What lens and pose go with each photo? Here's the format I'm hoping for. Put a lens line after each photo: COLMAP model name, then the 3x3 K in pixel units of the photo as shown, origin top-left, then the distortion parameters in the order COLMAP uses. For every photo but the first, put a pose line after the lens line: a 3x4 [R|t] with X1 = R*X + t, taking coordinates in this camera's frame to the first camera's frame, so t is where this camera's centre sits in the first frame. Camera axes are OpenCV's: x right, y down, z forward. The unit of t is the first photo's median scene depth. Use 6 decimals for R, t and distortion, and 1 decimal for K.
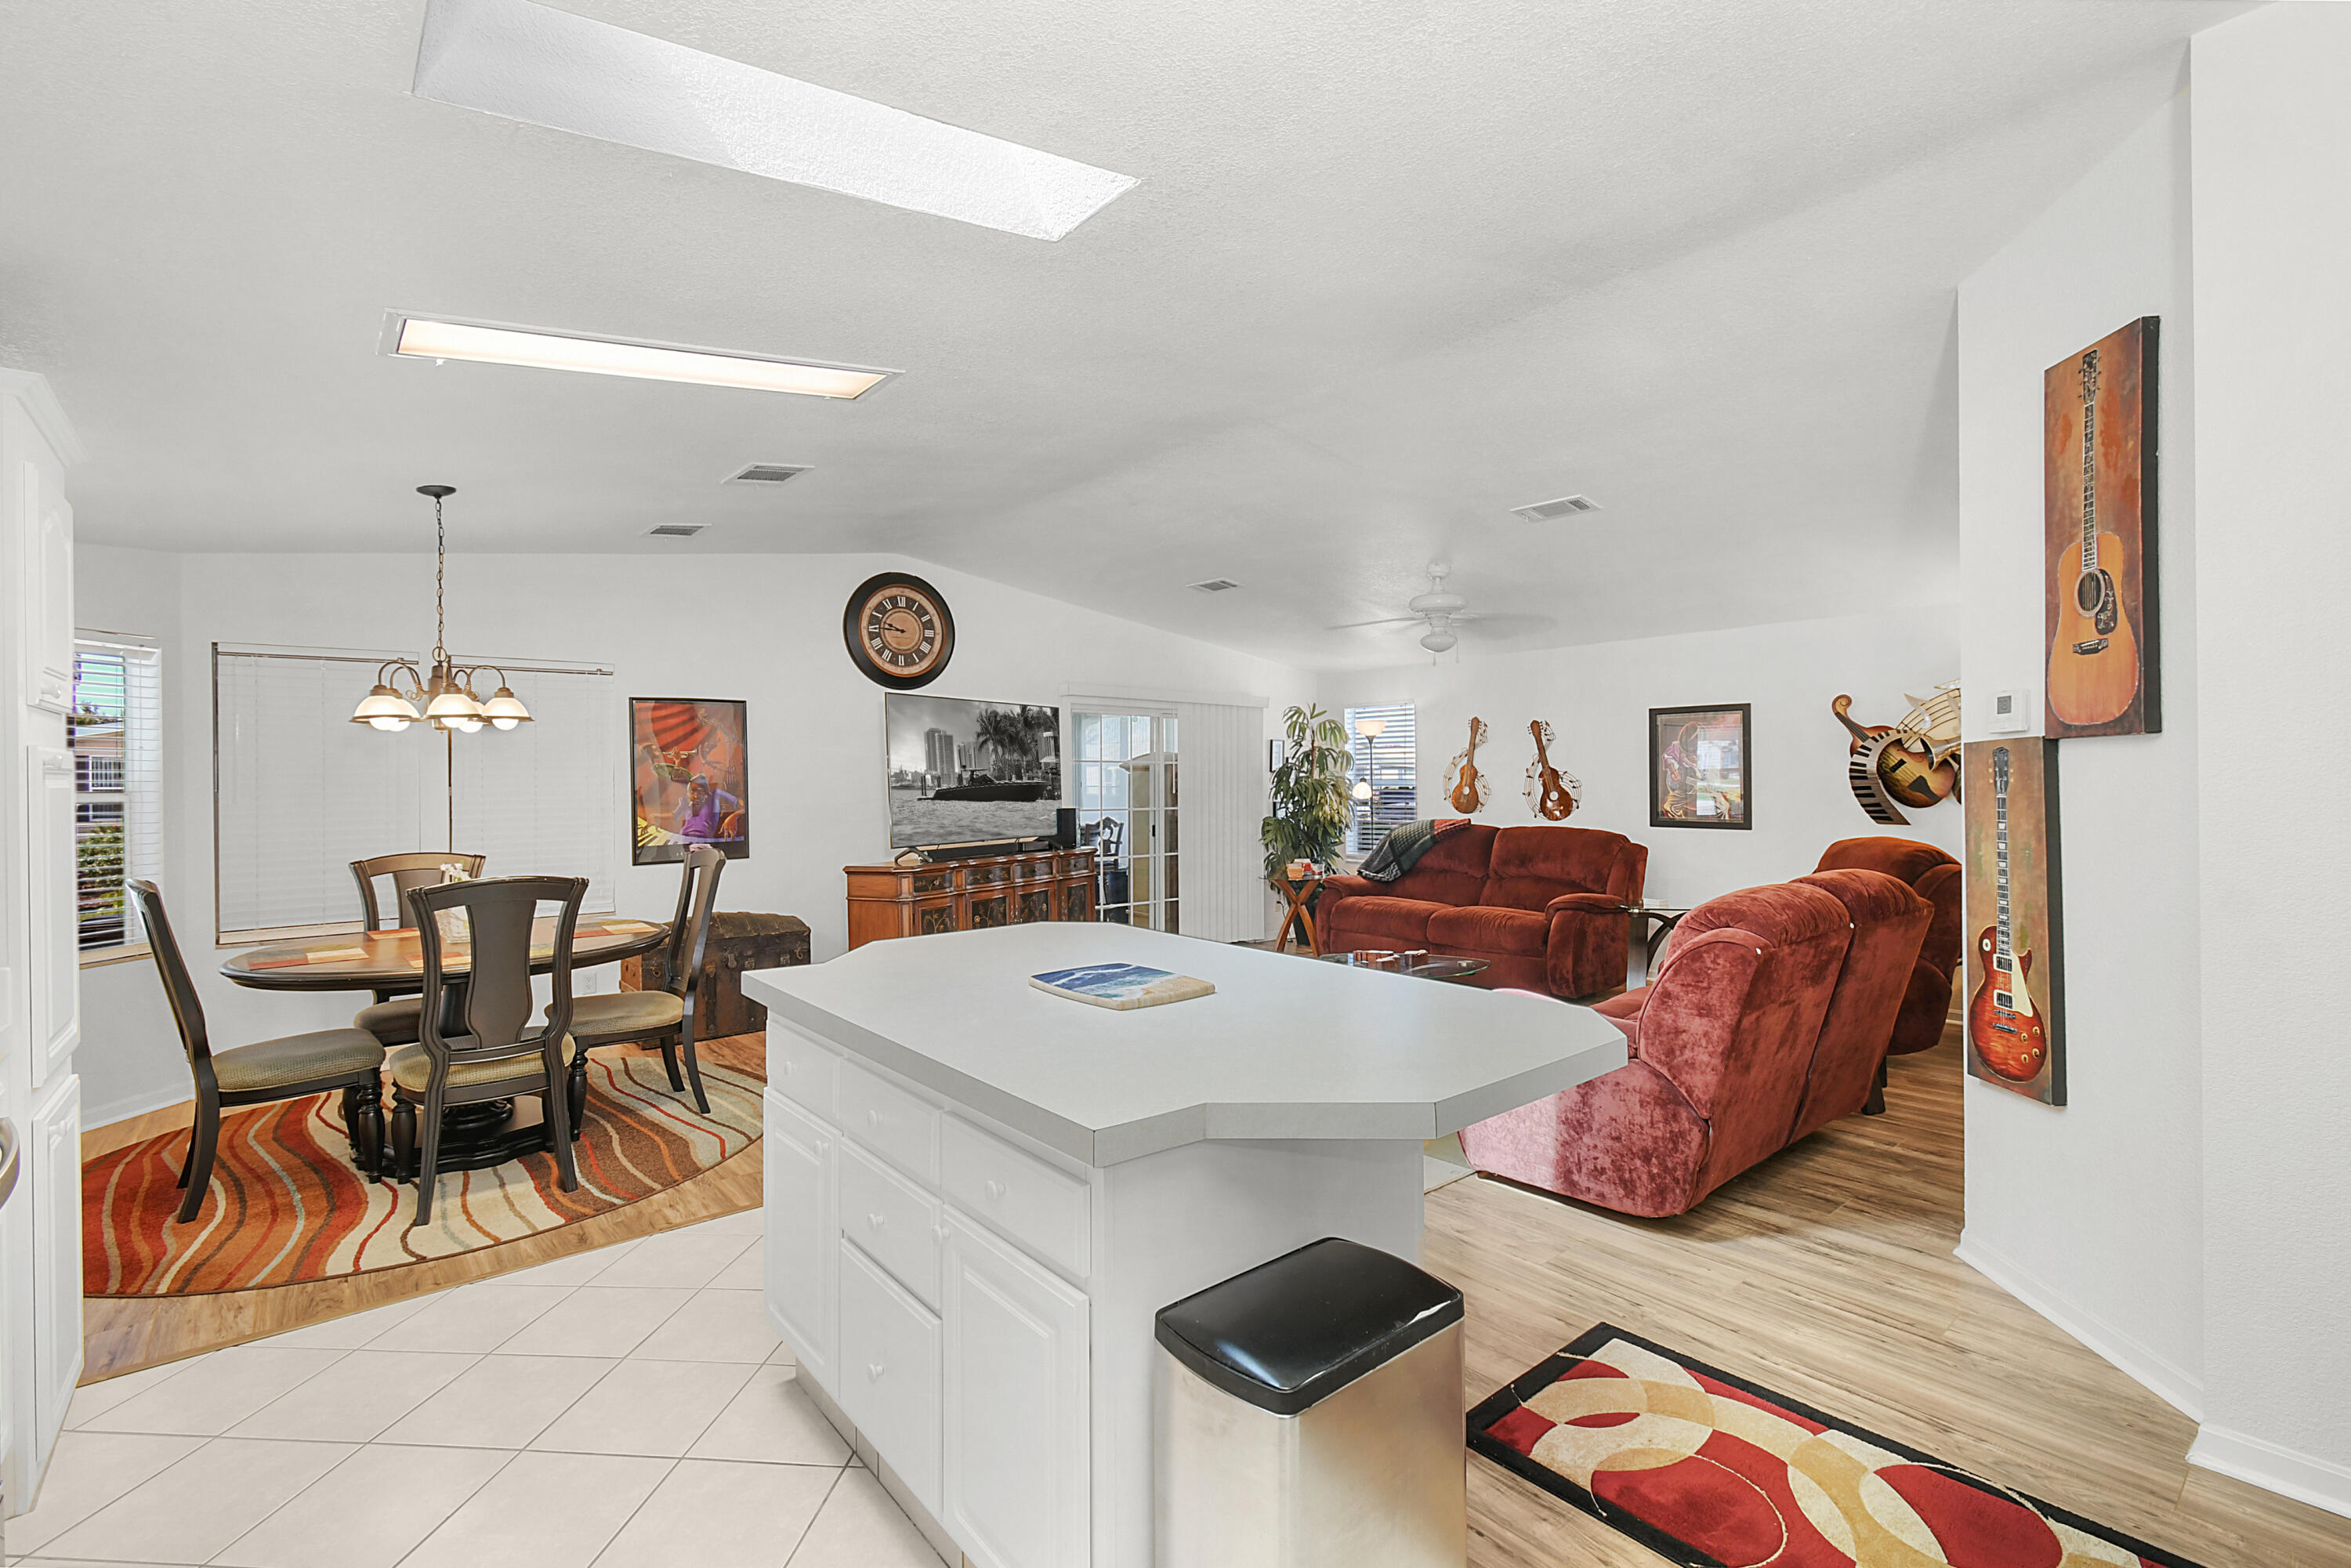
lens RADIAL K [[1059.8, 0, 1182.8], [0, 1059.8, 778.4], [0, 0, 1]] dist [0.005995, 0.000270]
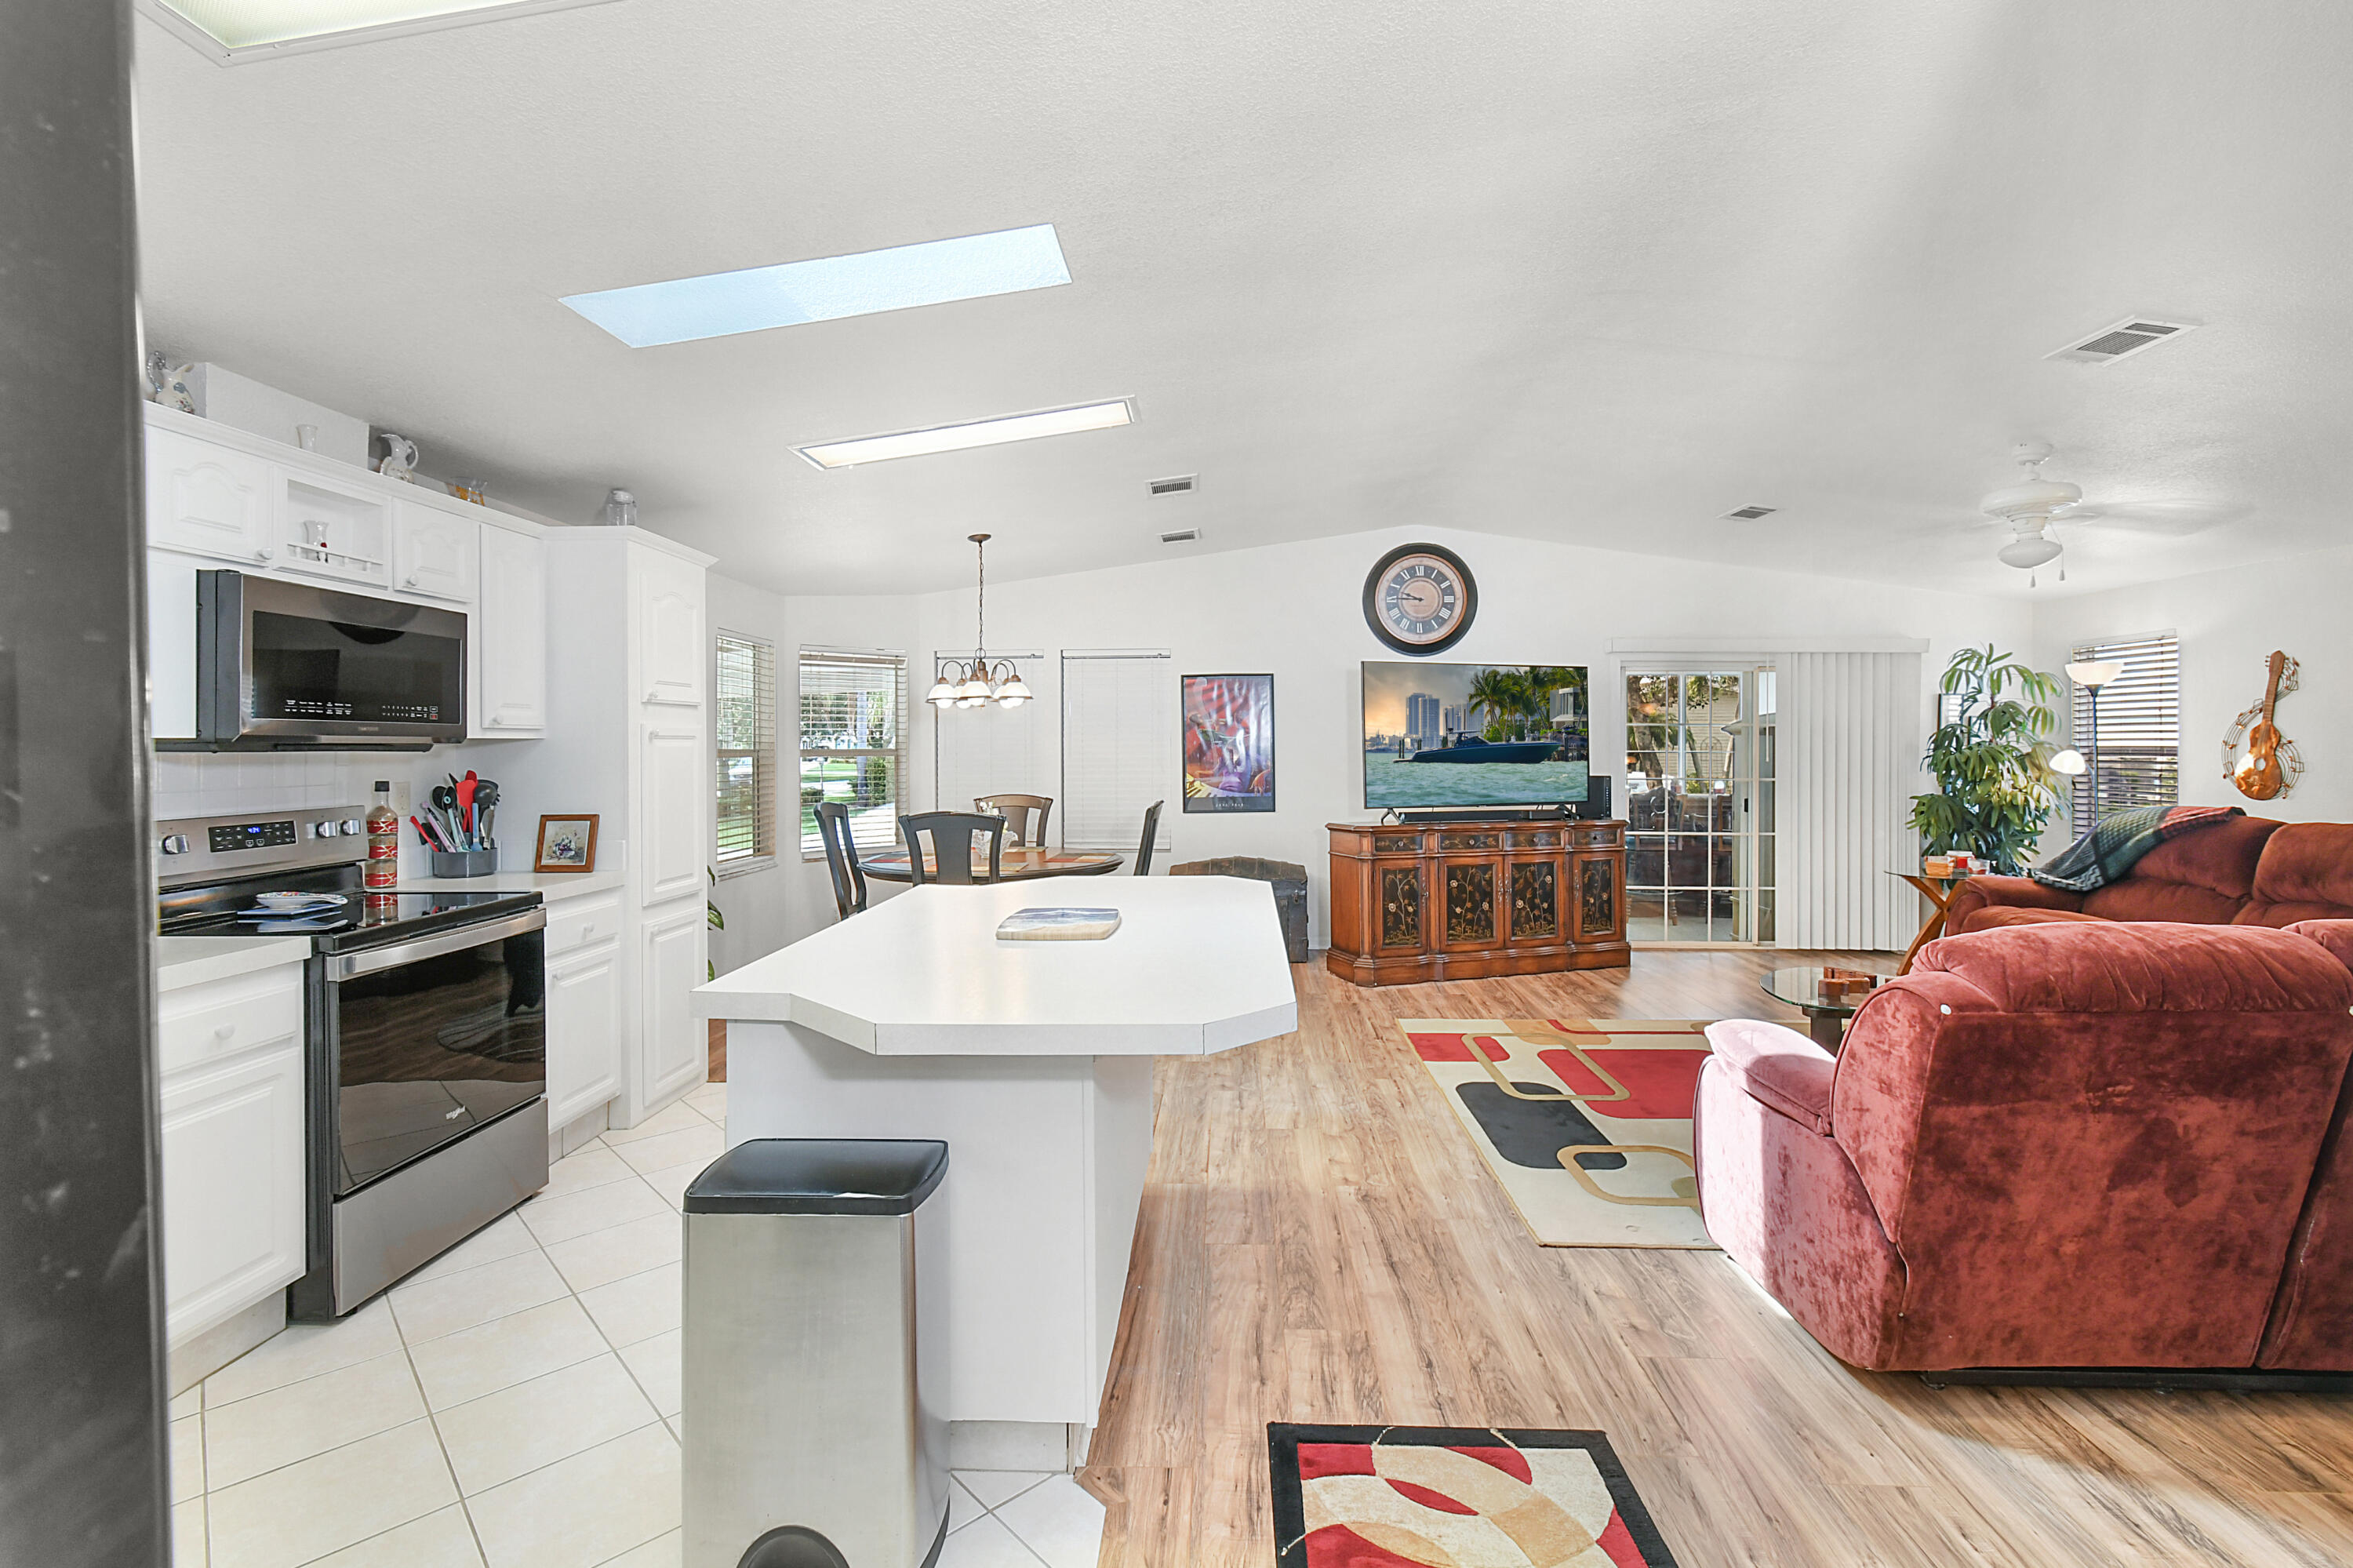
lens RADIAL K [[1073.6, 0, 1181.8], [0, 1073.6, 749.1], [0, 0, 1]] dist [0.001060, -0.000469]
pose [[0.734105, 0.008794, -0.678979, 0.287619], [-0.003707, 0.999953, 0.008942, -0.002072], [0.679026, -0.004047, 0.734103, 0.080464]]
